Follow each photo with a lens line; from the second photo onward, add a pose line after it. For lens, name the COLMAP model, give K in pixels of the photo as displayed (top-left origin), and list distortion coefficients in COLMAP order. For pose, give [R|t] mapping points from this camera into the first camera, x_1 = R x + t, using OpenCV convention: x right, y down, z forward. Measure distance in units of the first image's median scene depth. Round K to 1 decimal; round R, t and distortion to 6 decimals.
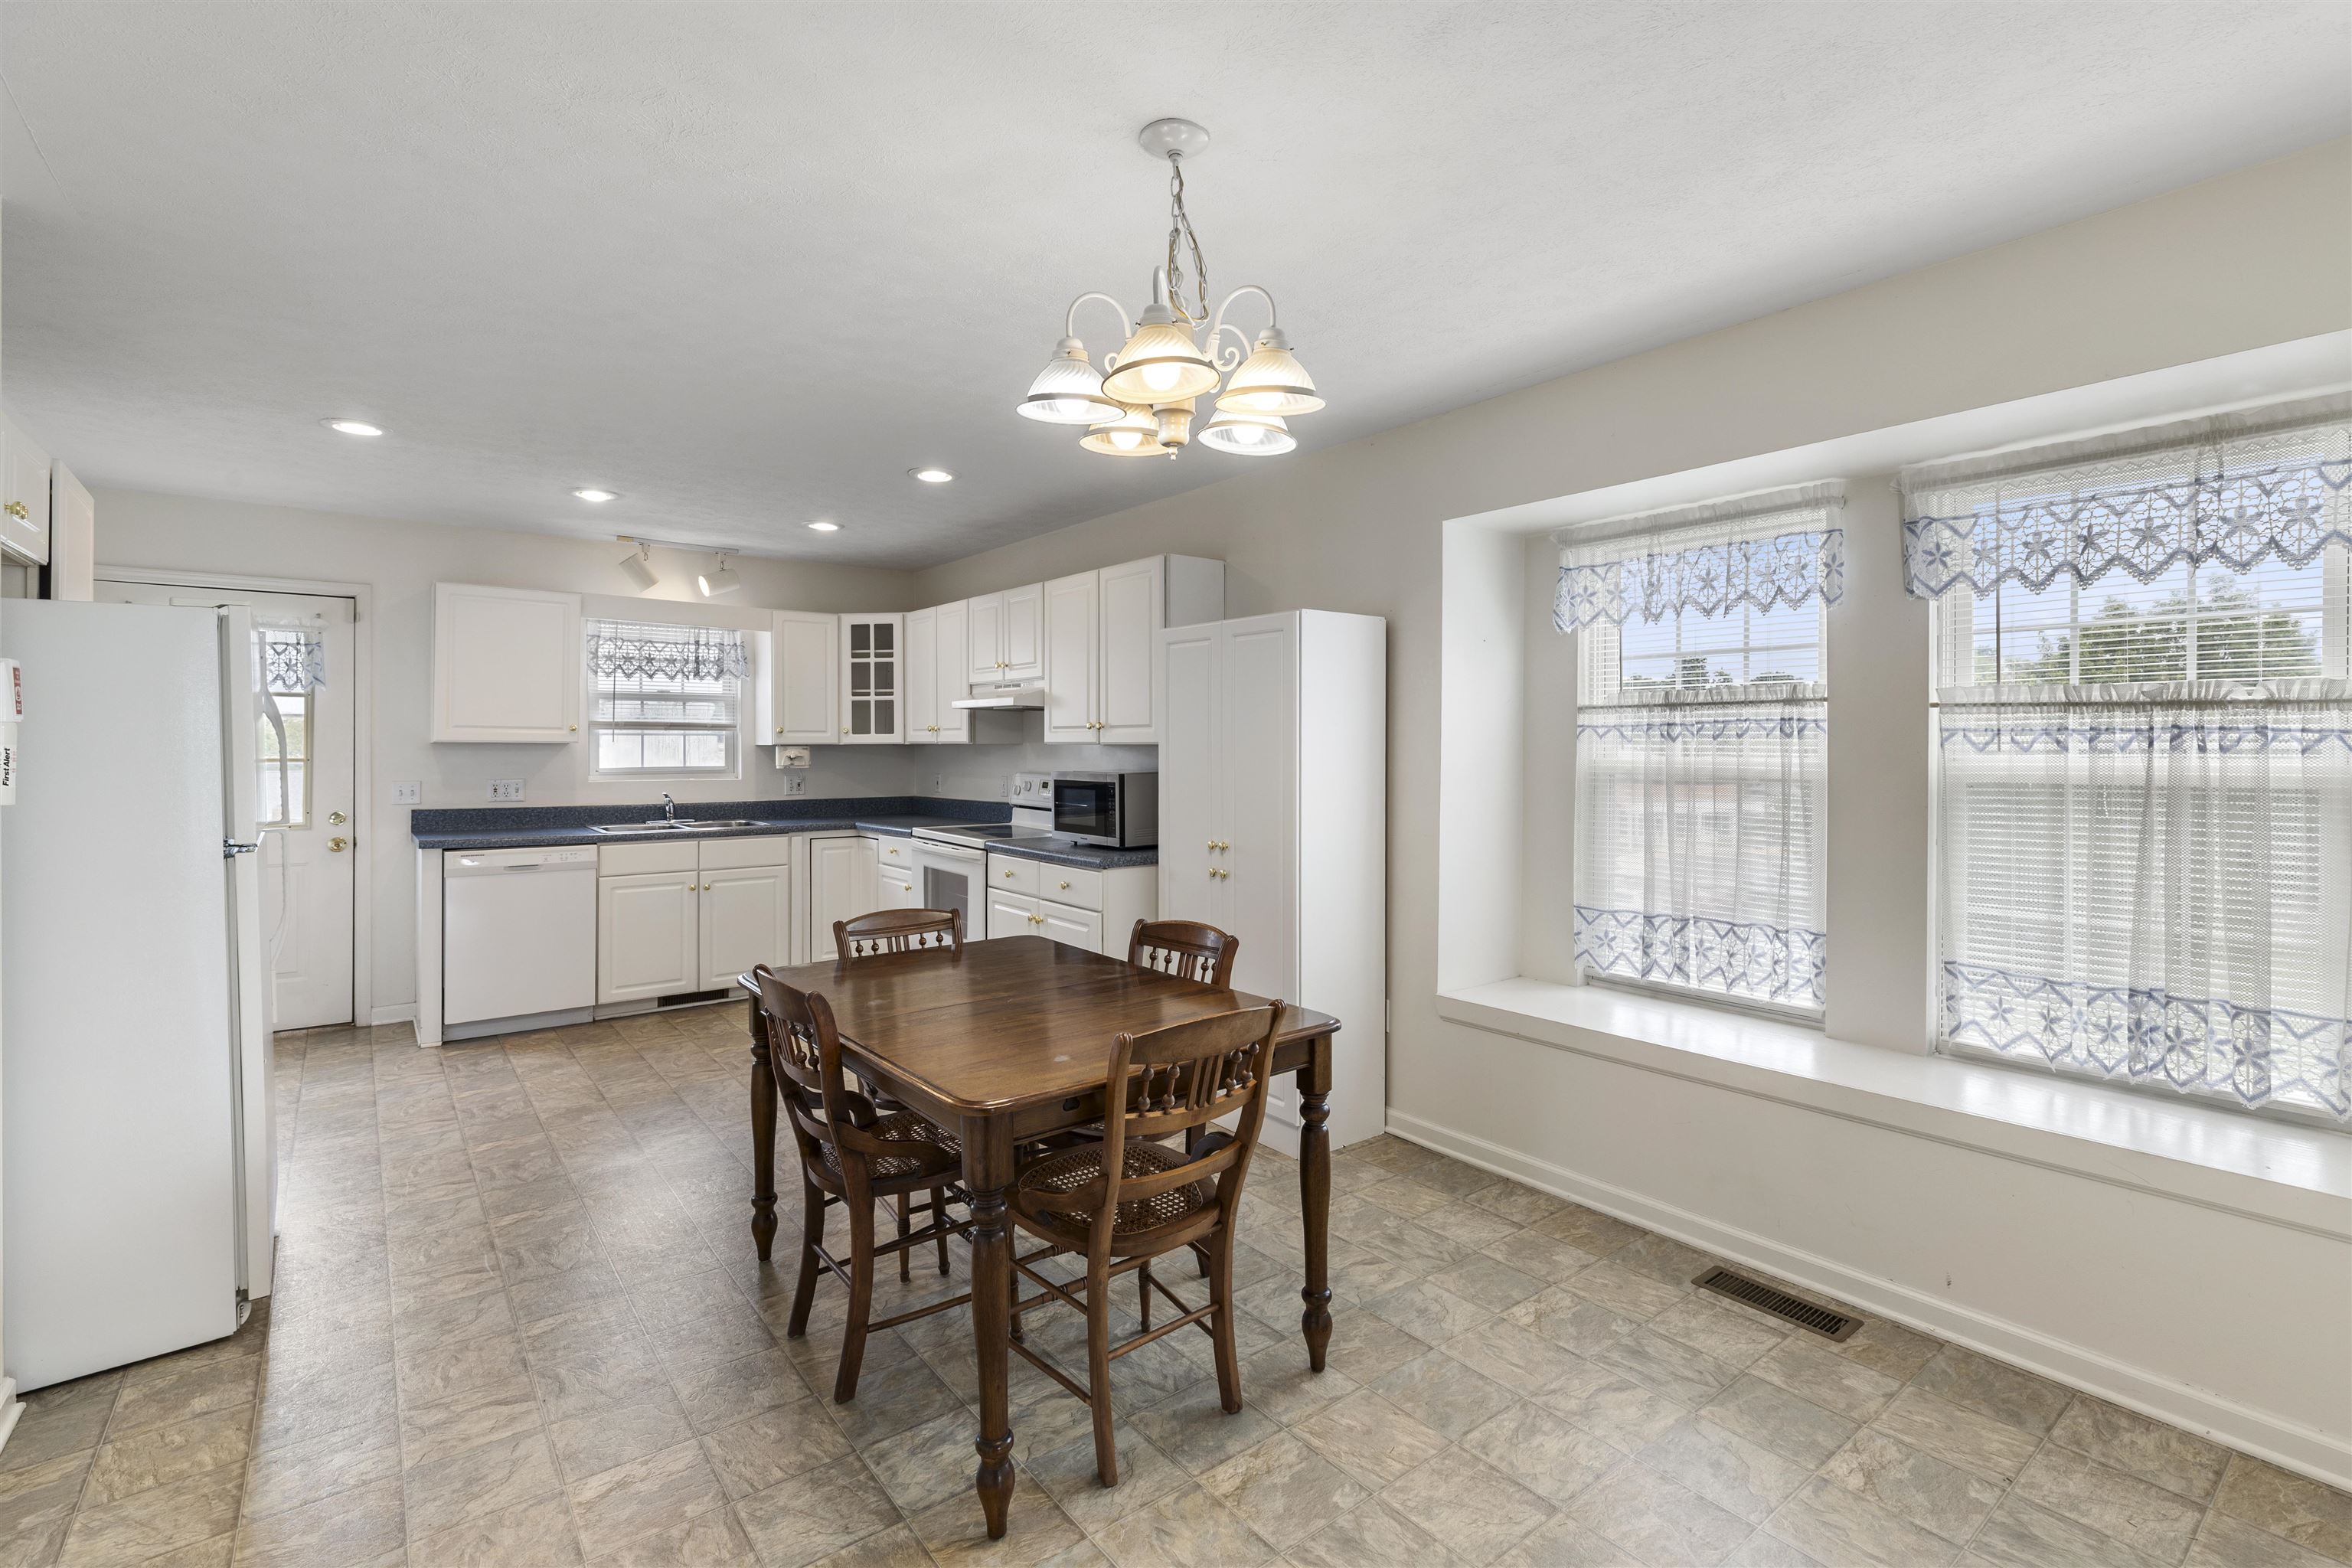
lens RADIAL K [[1064.7, 0, 1171.1], [0, 1064.7, 751.8], [0, 0, 1]] dist [0.004390, -0.000289]
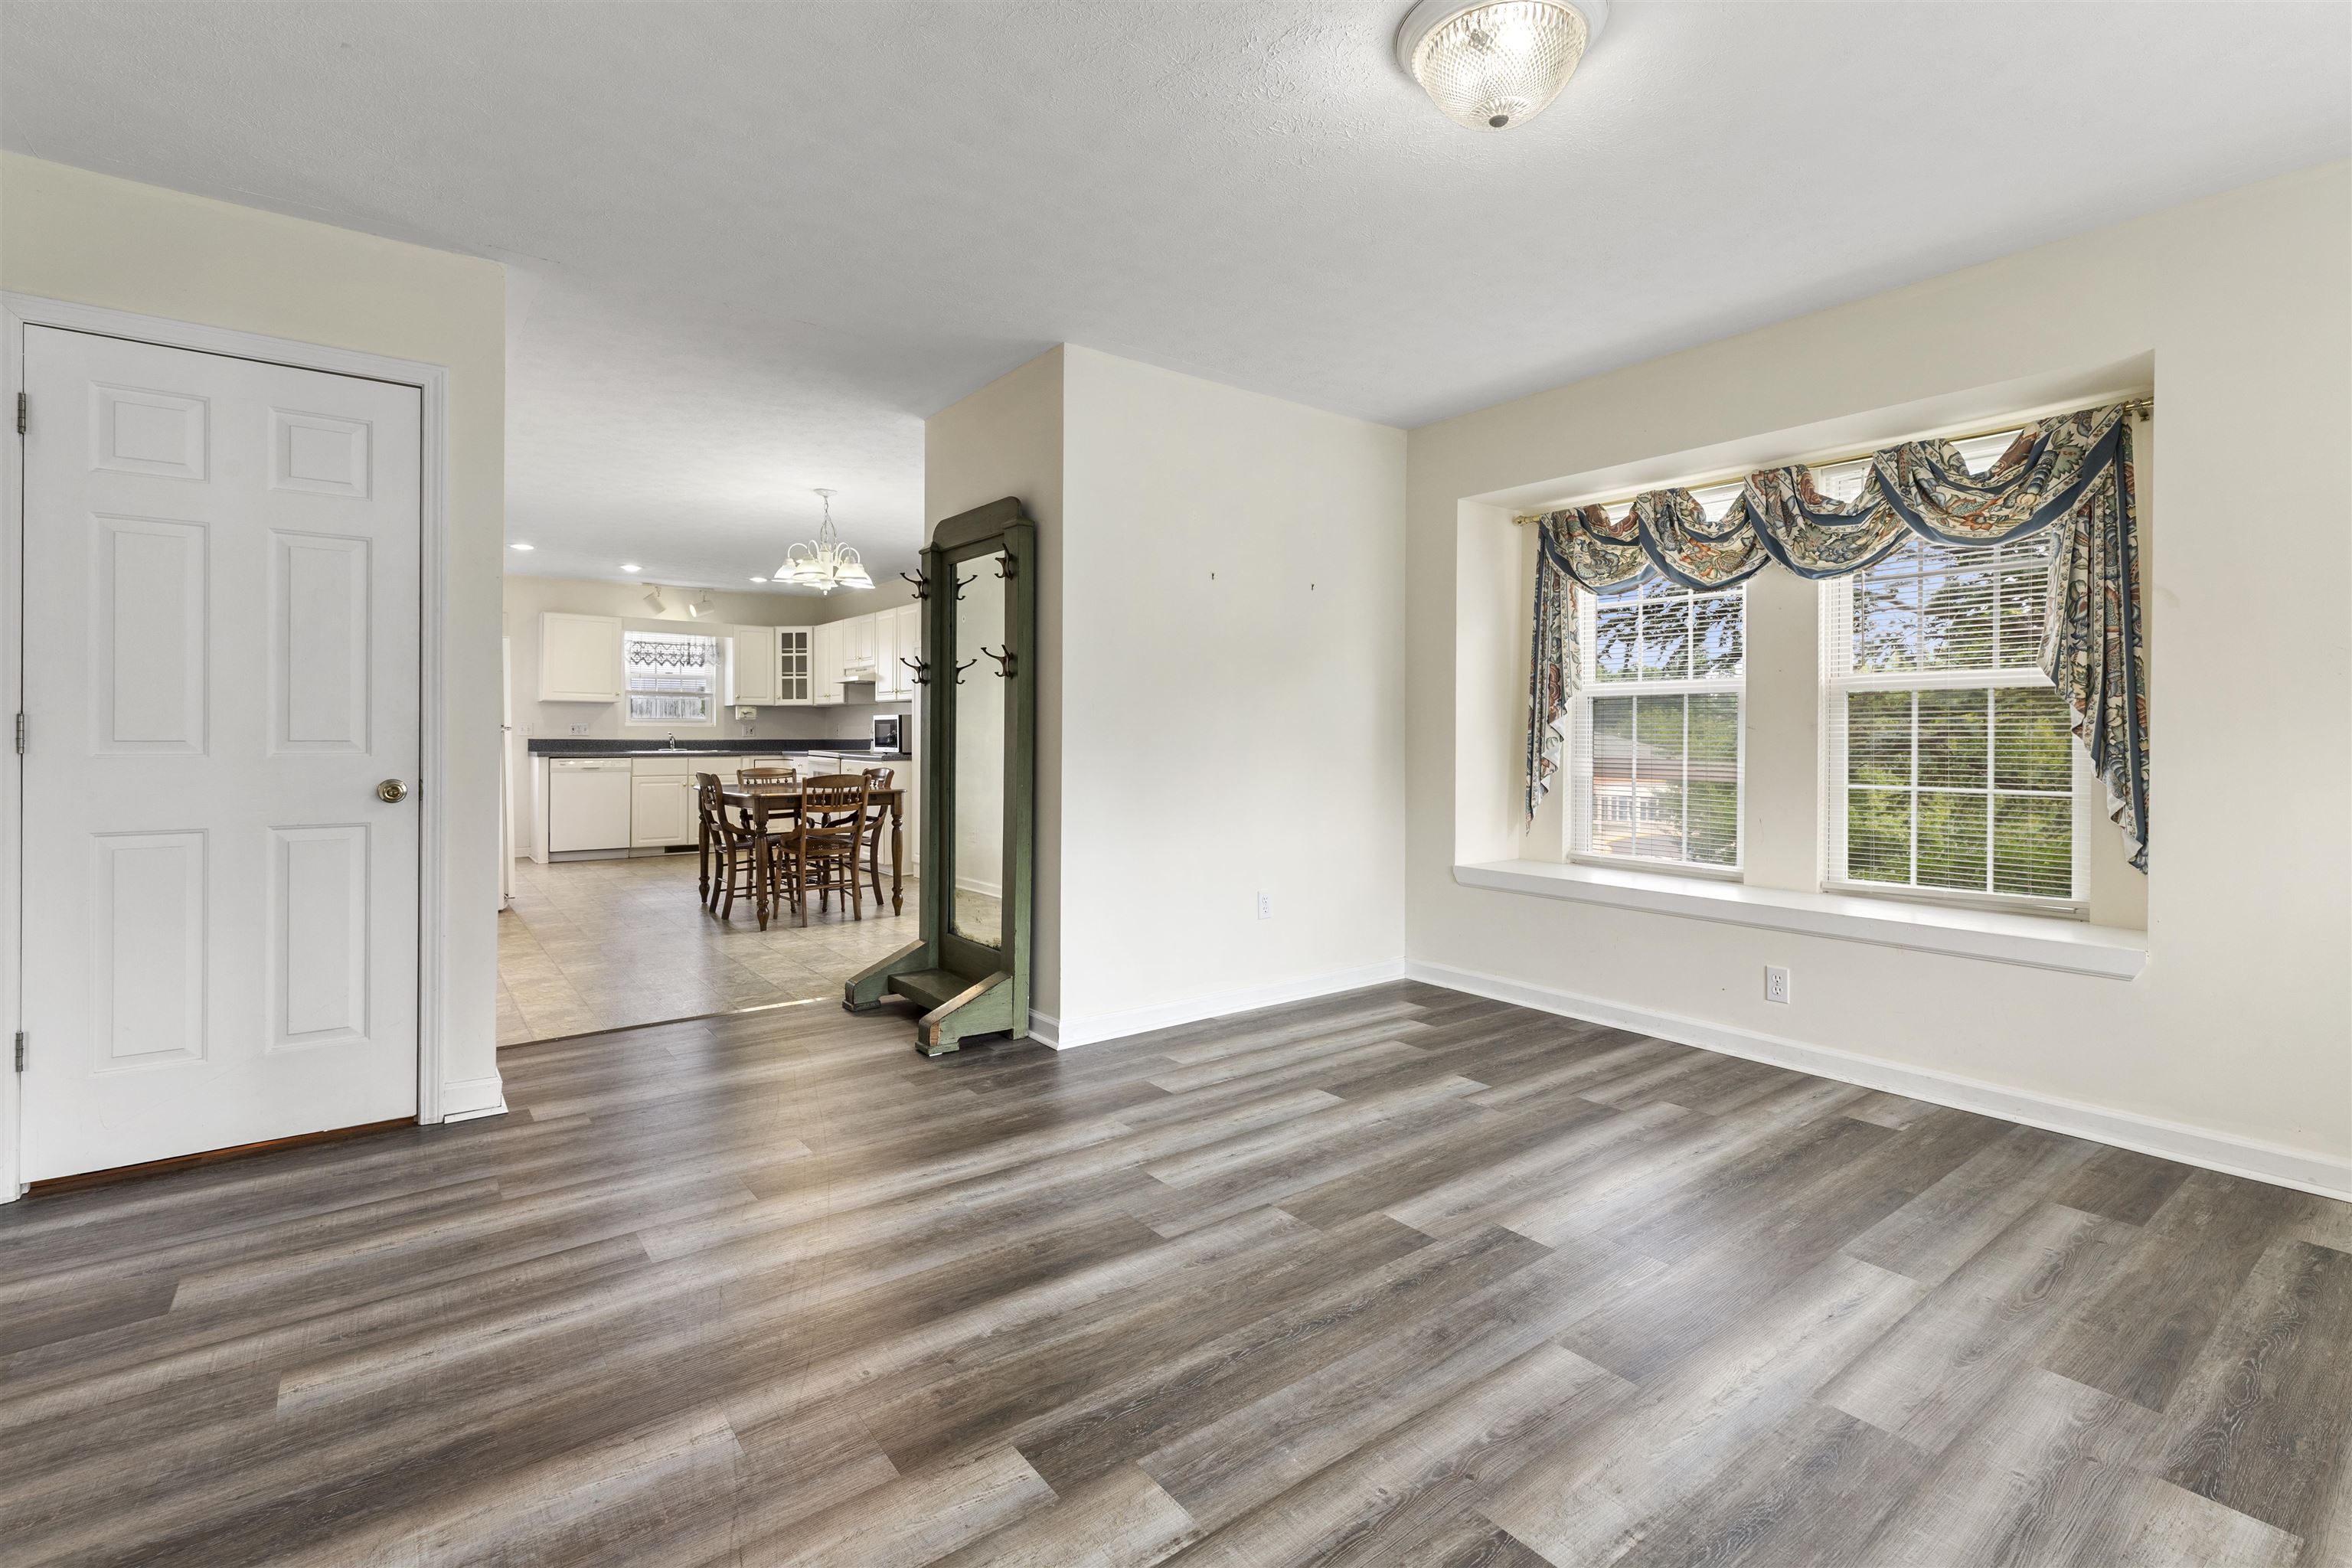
lens RADIAL K [[1065.5, 0, 1164.8], [0, 1065.5, 738.6], [0, 0, 1]] dist [0.005520, -0.000511]
pose [[0.999846, 0.002582, -0.017356, 0.354026], [-0.002624, 0.999994, -0.002372, 0.051307], [0.017349, 0.002418, 0.999847, -0.706631]]
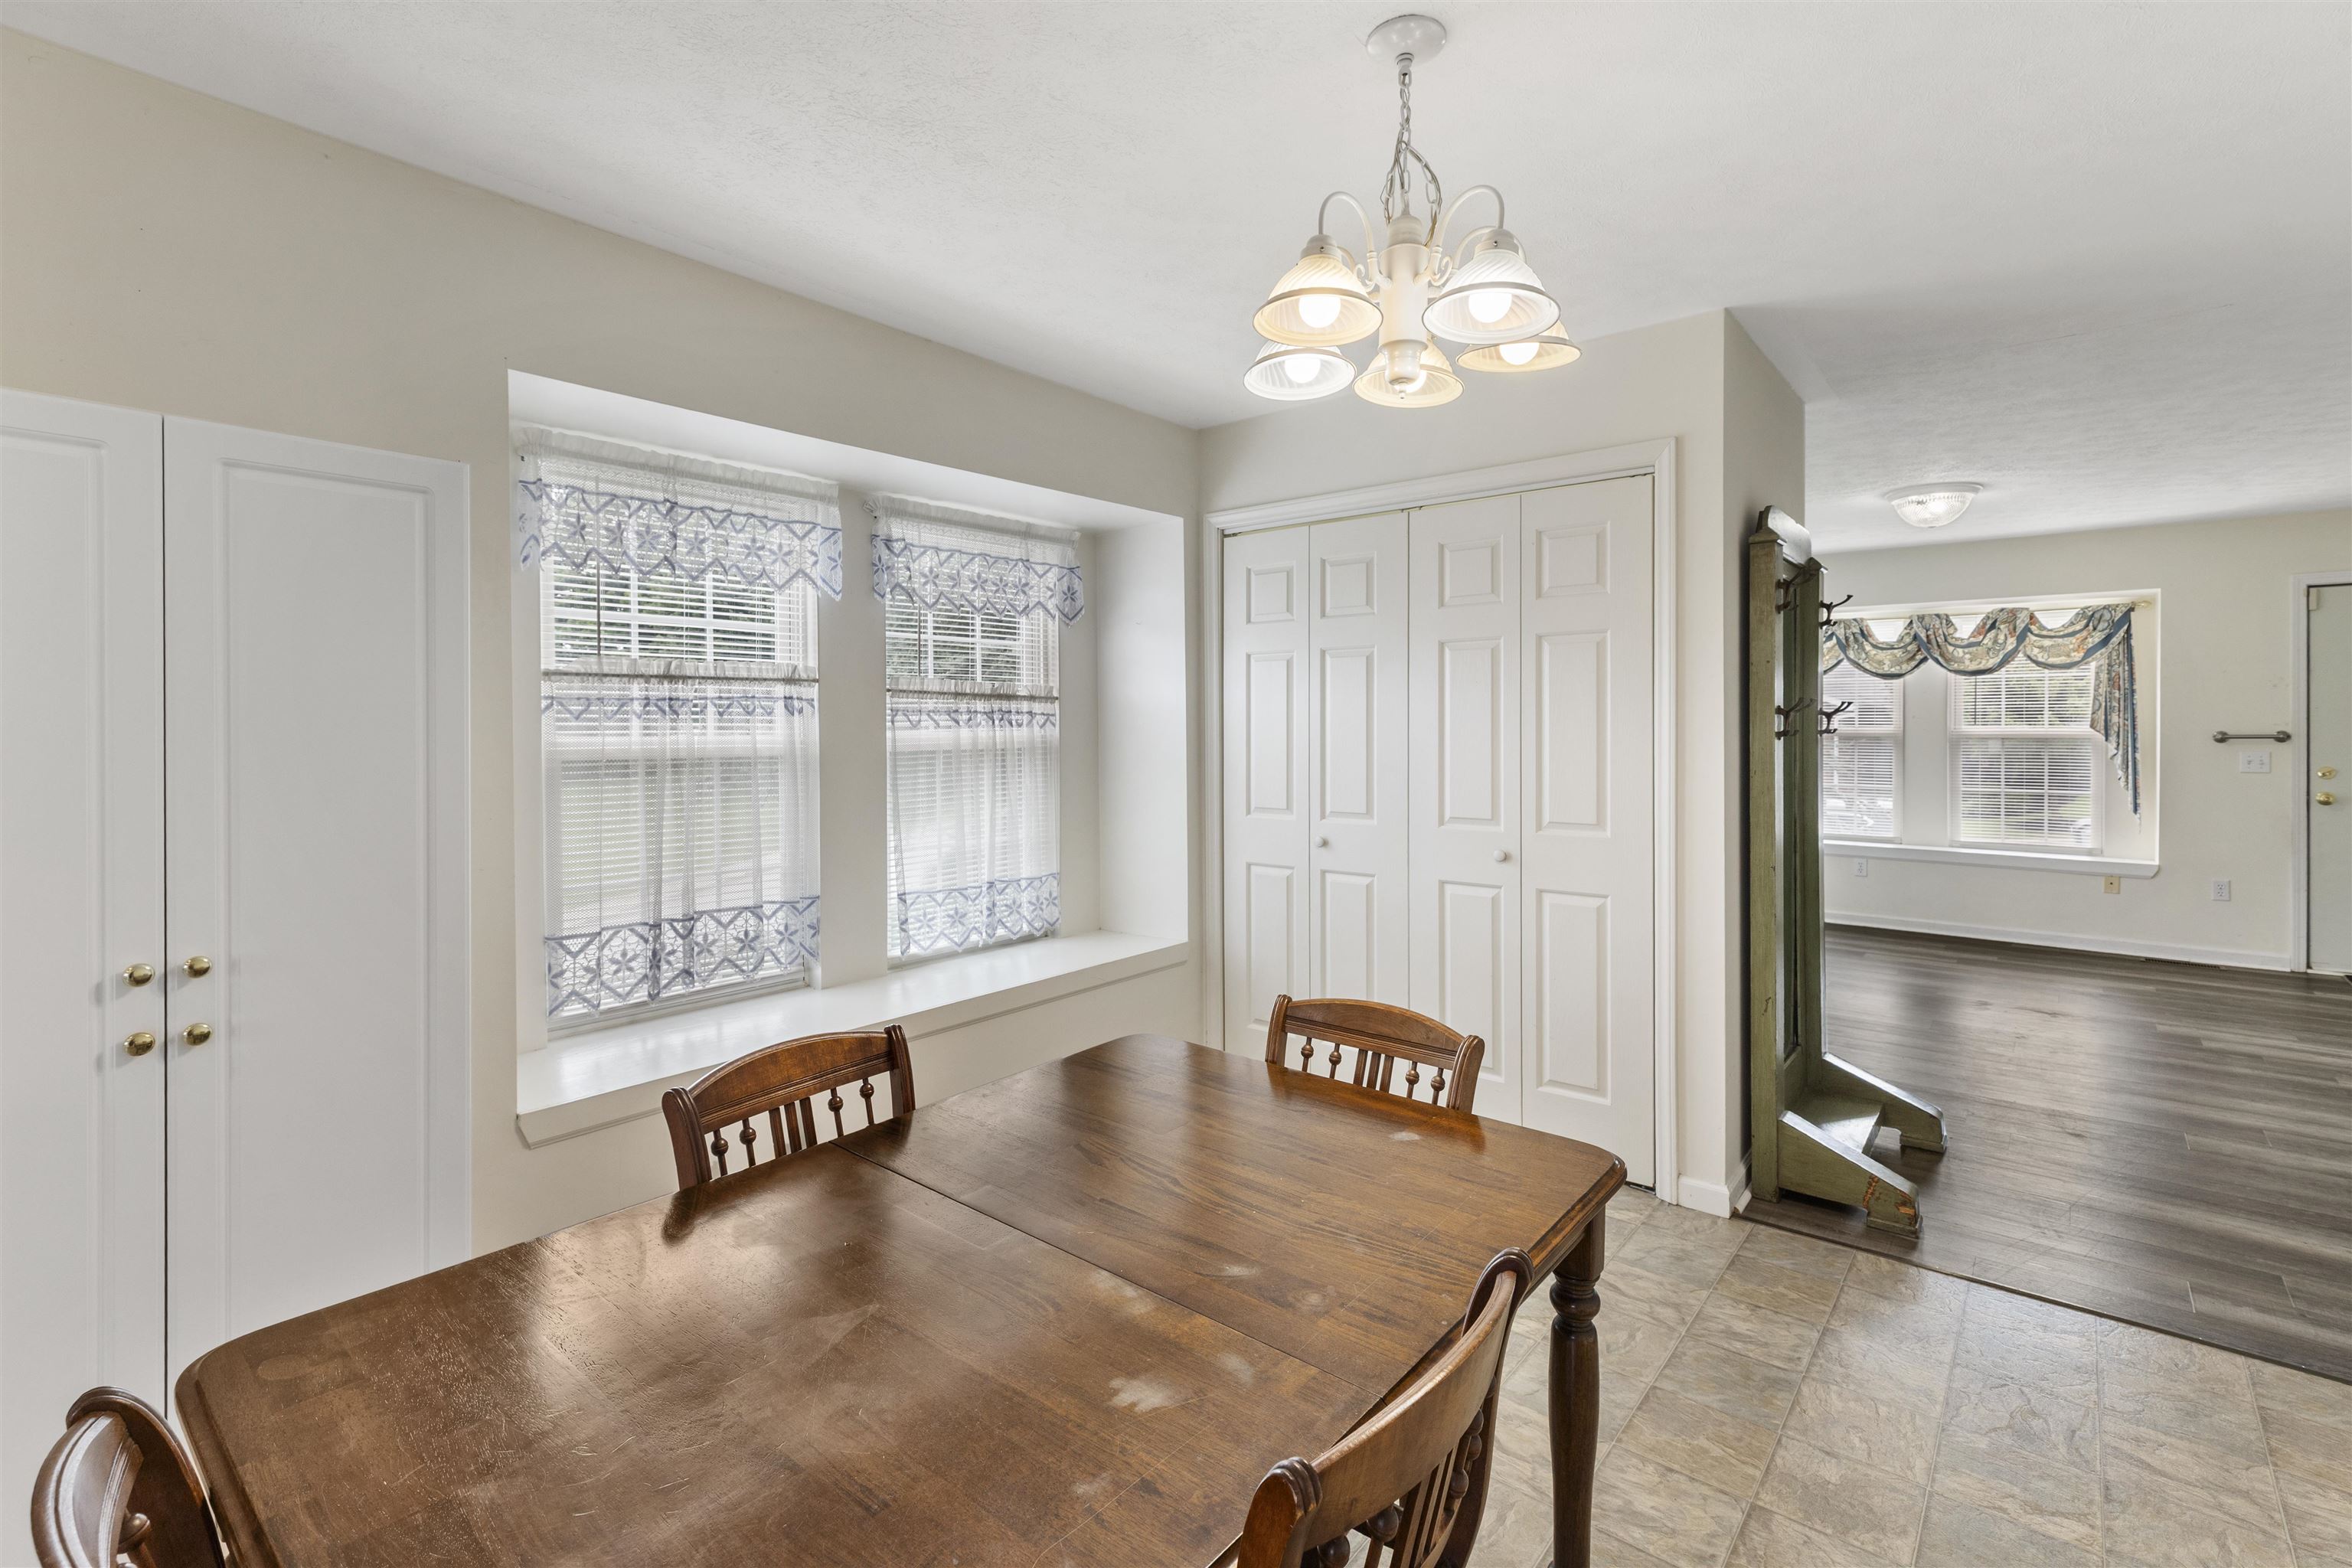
lens RADIAL K [[1065.5, 0, 1164.8], [0, 1065.5, 738.6], [0, 0, 1]] dist [0.005520, -0.000511]
pose [[-0.198969, -0.015125, 0.979889, -0.301453], [0.007328, 0.999830, 0.016921, -0.003314], [-0.979978, 0.010548, -0.198824, 0.498918]]
